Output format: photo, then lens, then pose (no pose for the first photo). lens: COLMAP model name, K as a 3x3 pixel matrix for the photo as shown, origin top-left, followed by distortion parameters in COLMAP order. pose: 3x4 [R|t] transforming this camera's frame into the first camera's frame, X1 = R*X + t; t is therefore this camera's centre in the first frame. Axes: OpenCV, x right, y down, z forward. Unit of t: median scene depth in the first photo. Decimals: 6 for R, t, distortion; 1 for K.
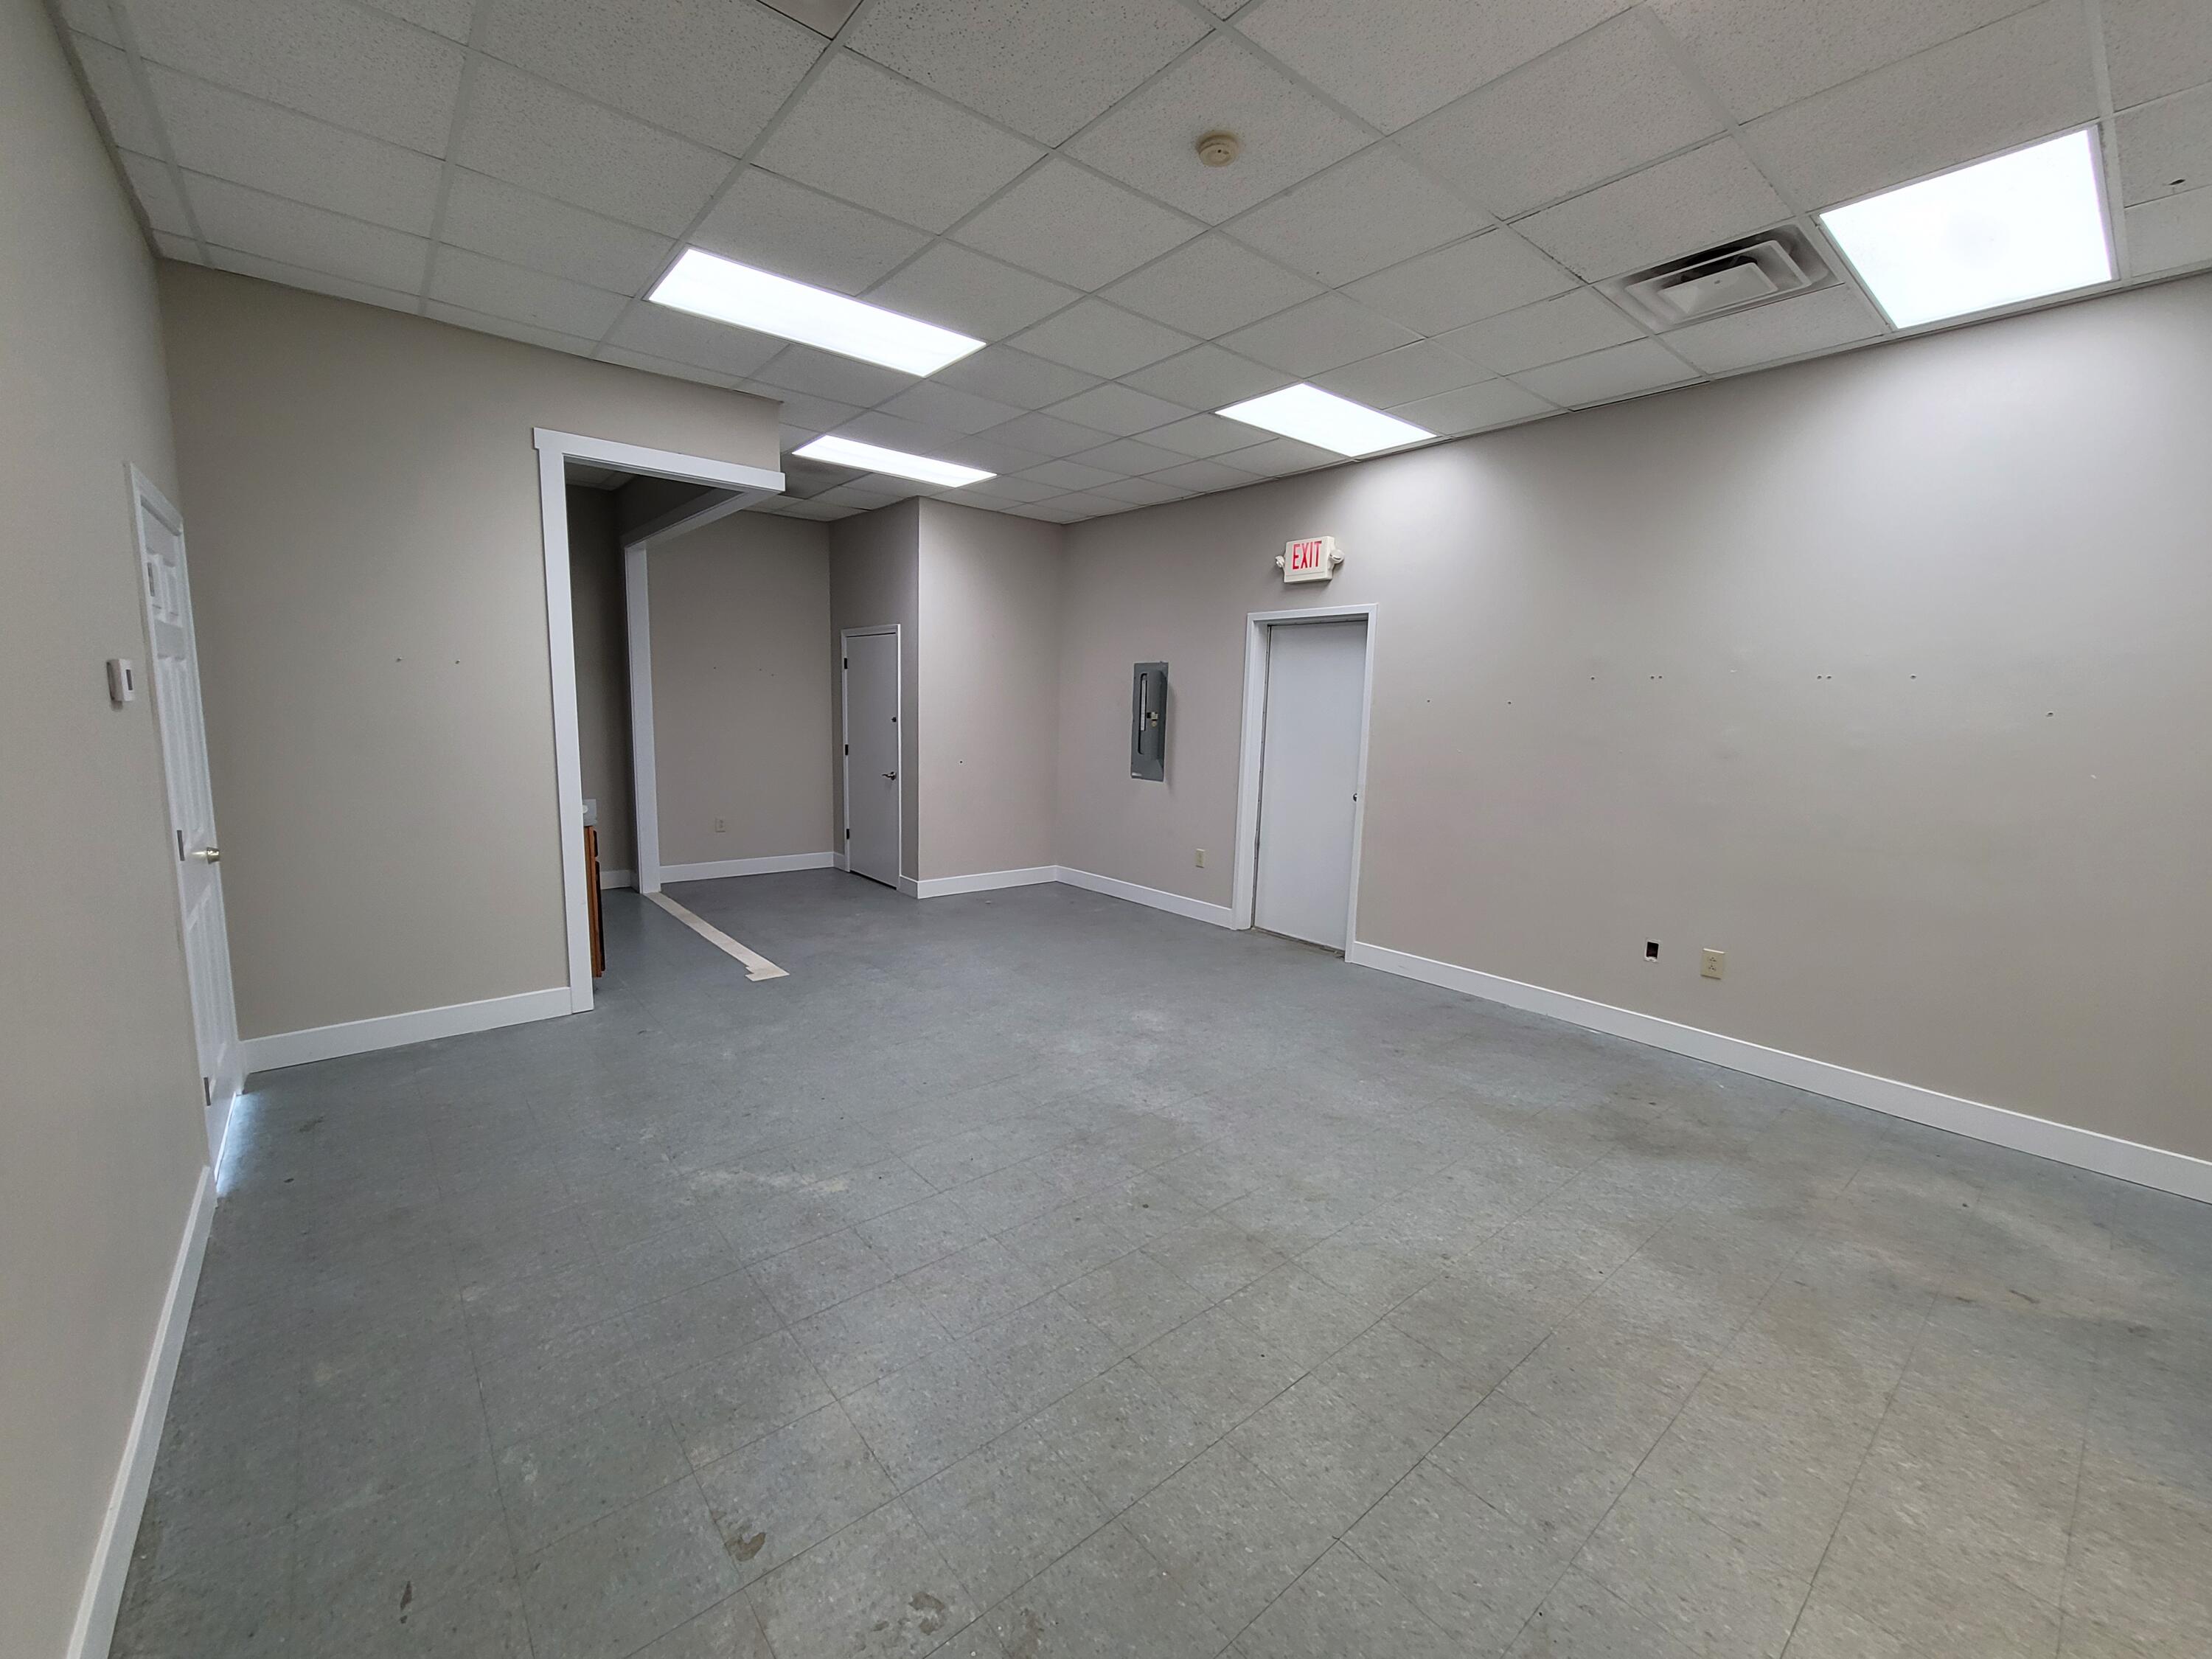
lens RADIAL K [[905.9, 0, 1116.4], [0, 905.9, 826.7], [0, 0, 1]] dist [-0.000363, -0.000432]
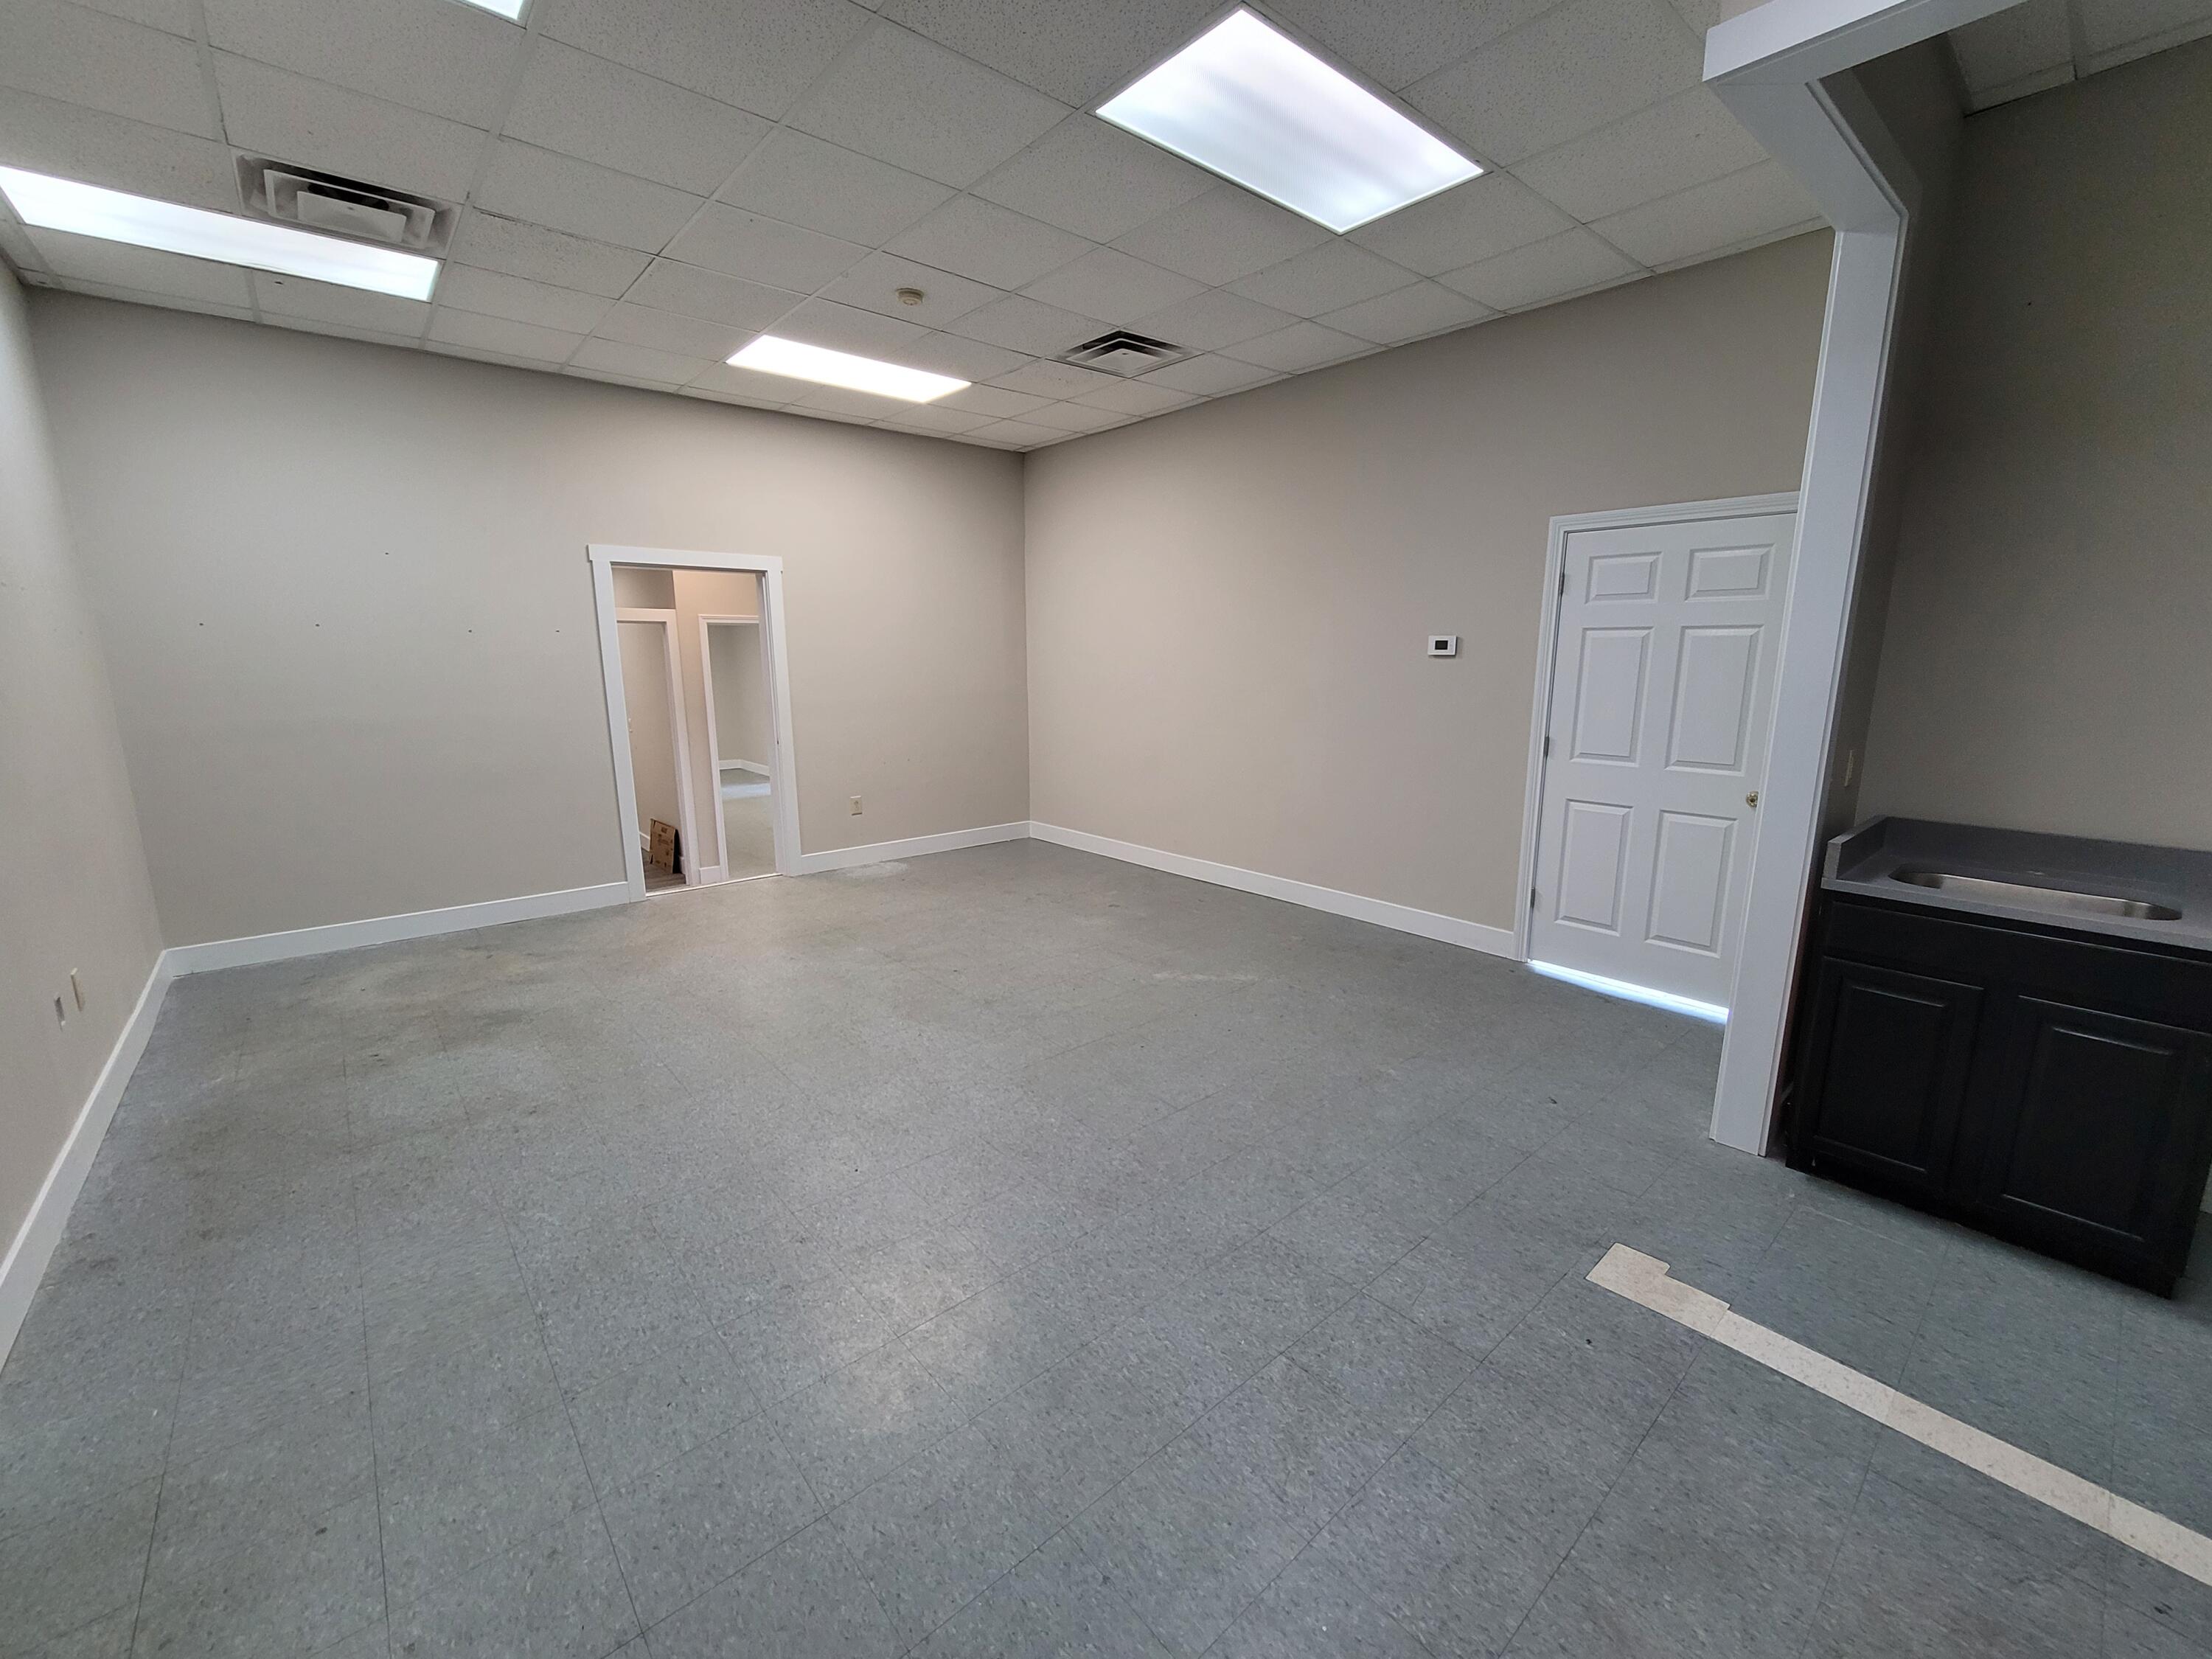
lens RADIAL K [[905.9, 0, 1101.9], [0, 905.9, 829.1], [0, 0, 1]] dist [-0.000363, -0.000432]
pose [[-0.999666, -0.025802, -0.001759, -0.190533], [-0.024976, 0.945529, 0.324579, -0.292501], [-0.006712, 0.324514, -0.945857, 2.178111]]
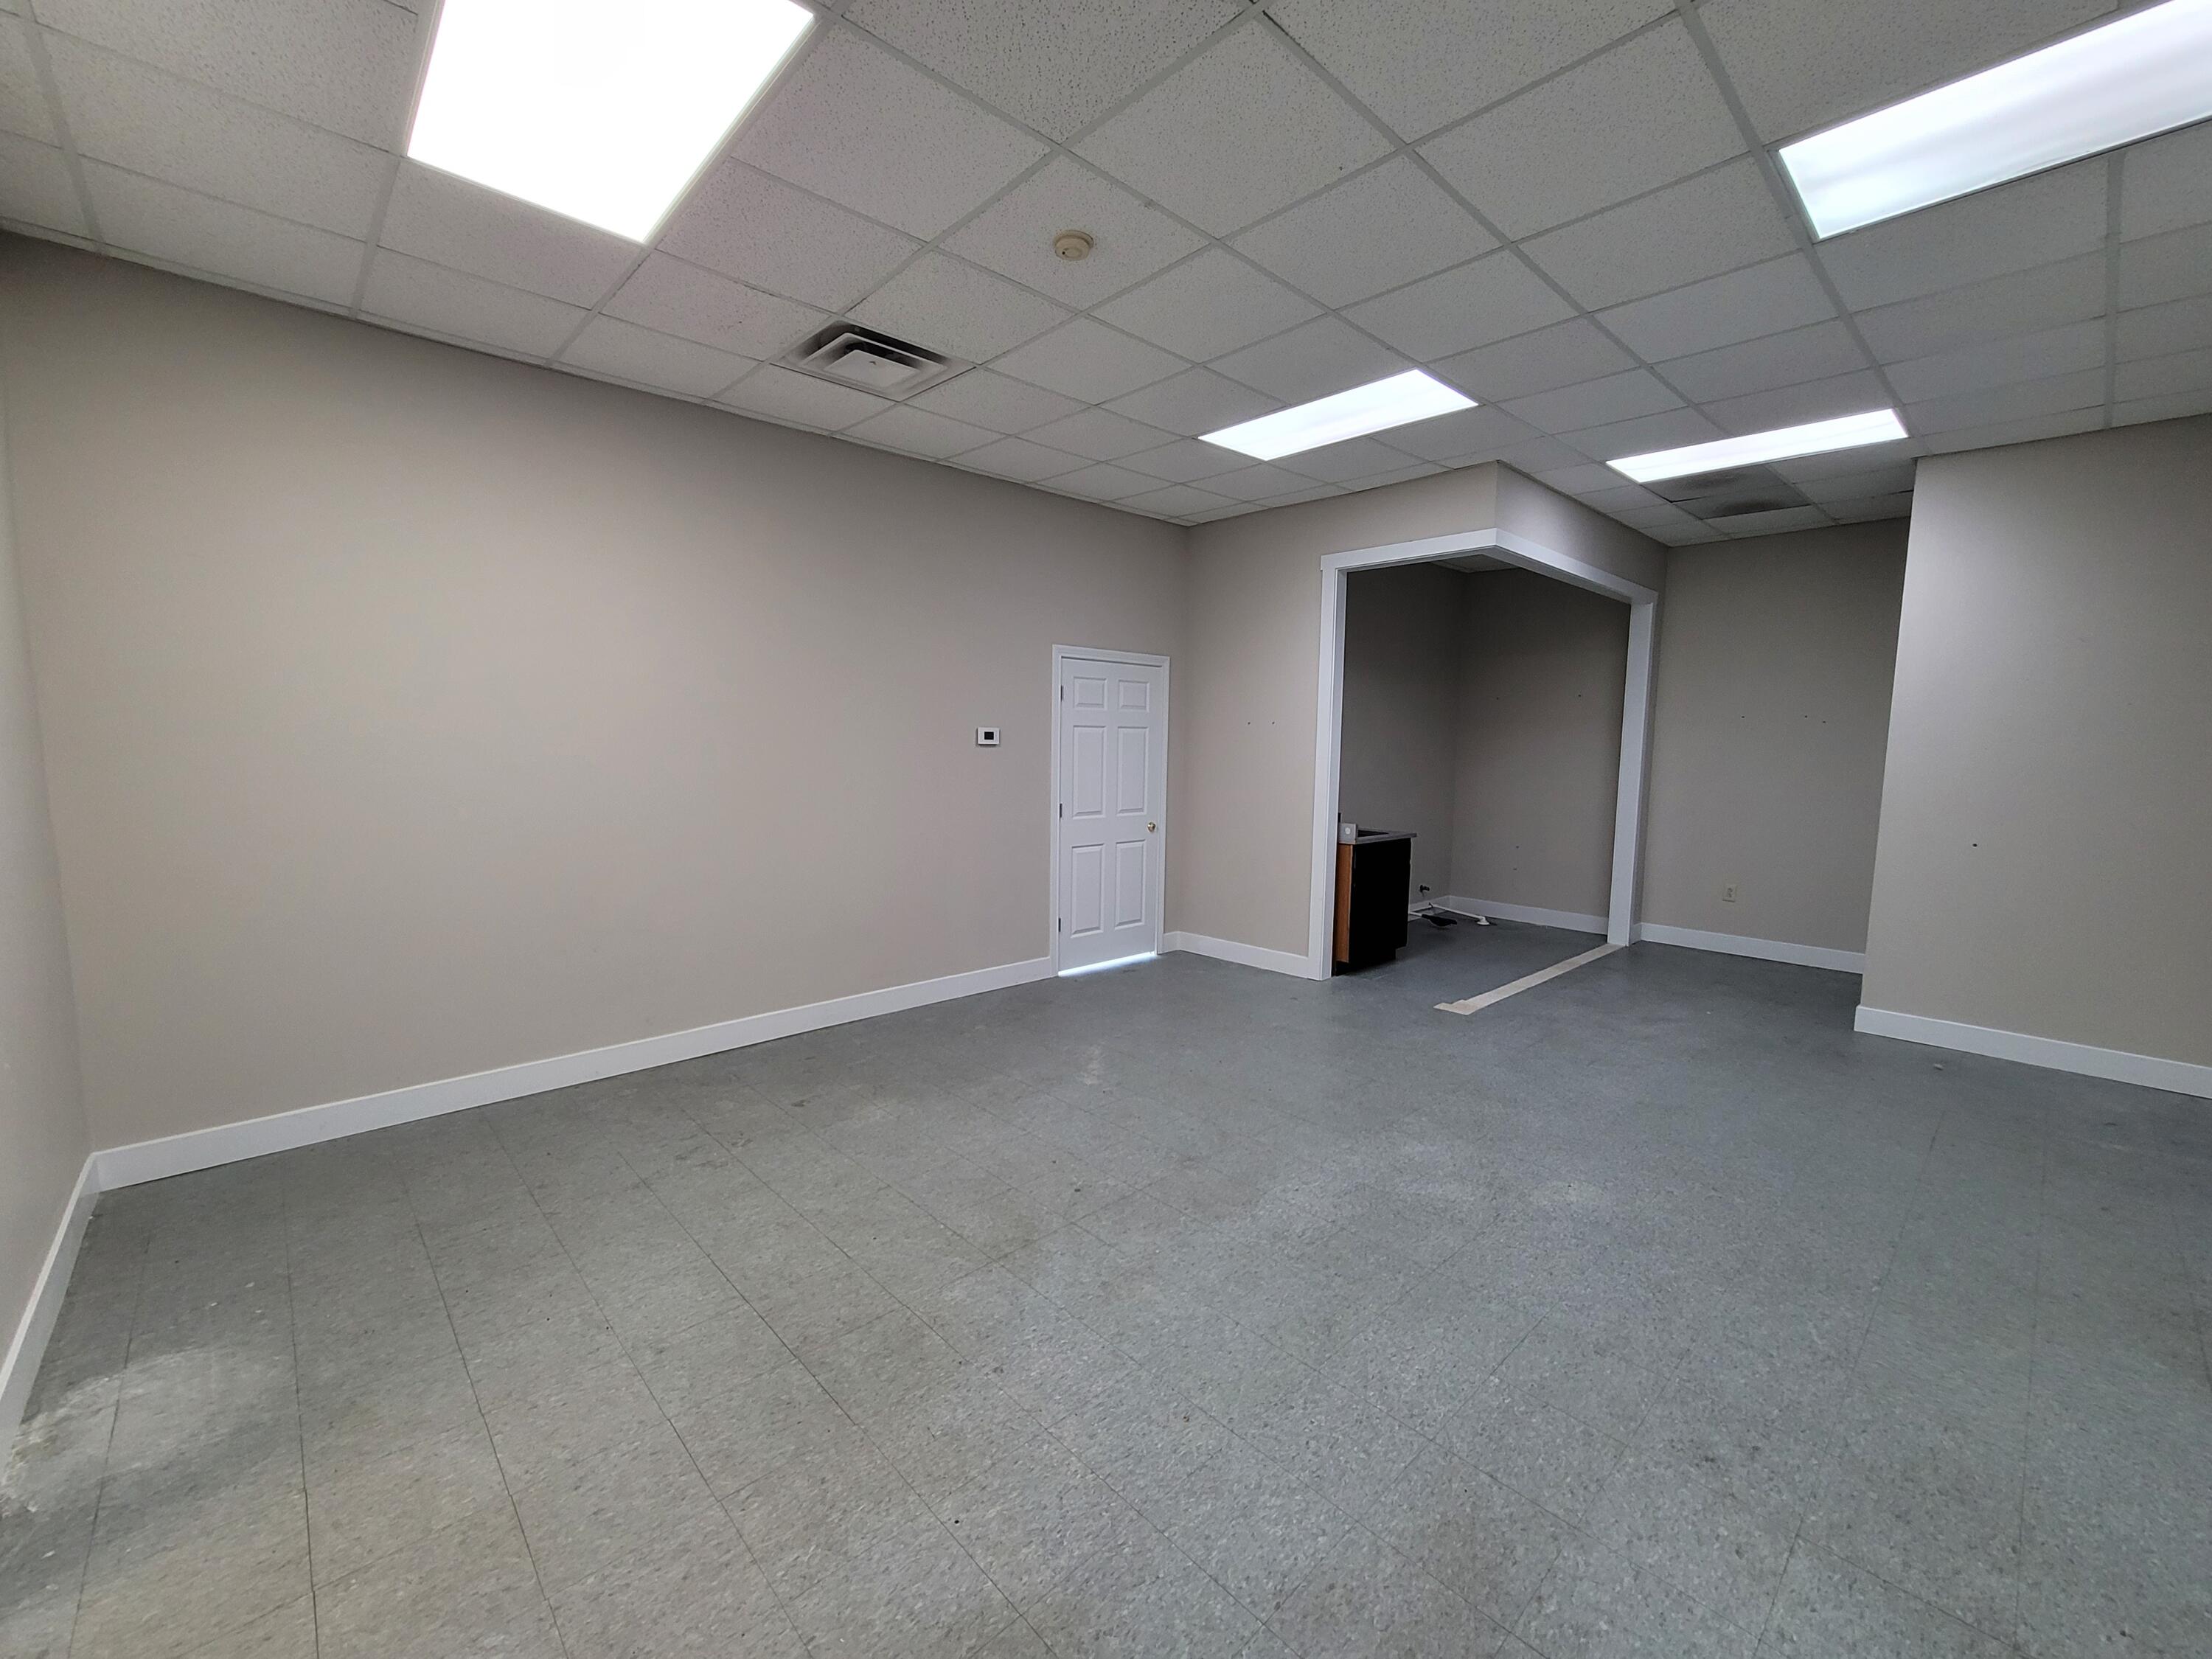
lens RADIAL K [[905.9, 0, 1112.6], [0, 905.9, 836.3], [0, 0, 1]] dist [-0.000363, -0.000432]
pose [[0.048906, 0.081110, -0.995505, 0.996099], [-0.146250, 0.986536, 0.073194, -0.082556], [0.988038, 0.142013, 0.060110, 0.834973]]
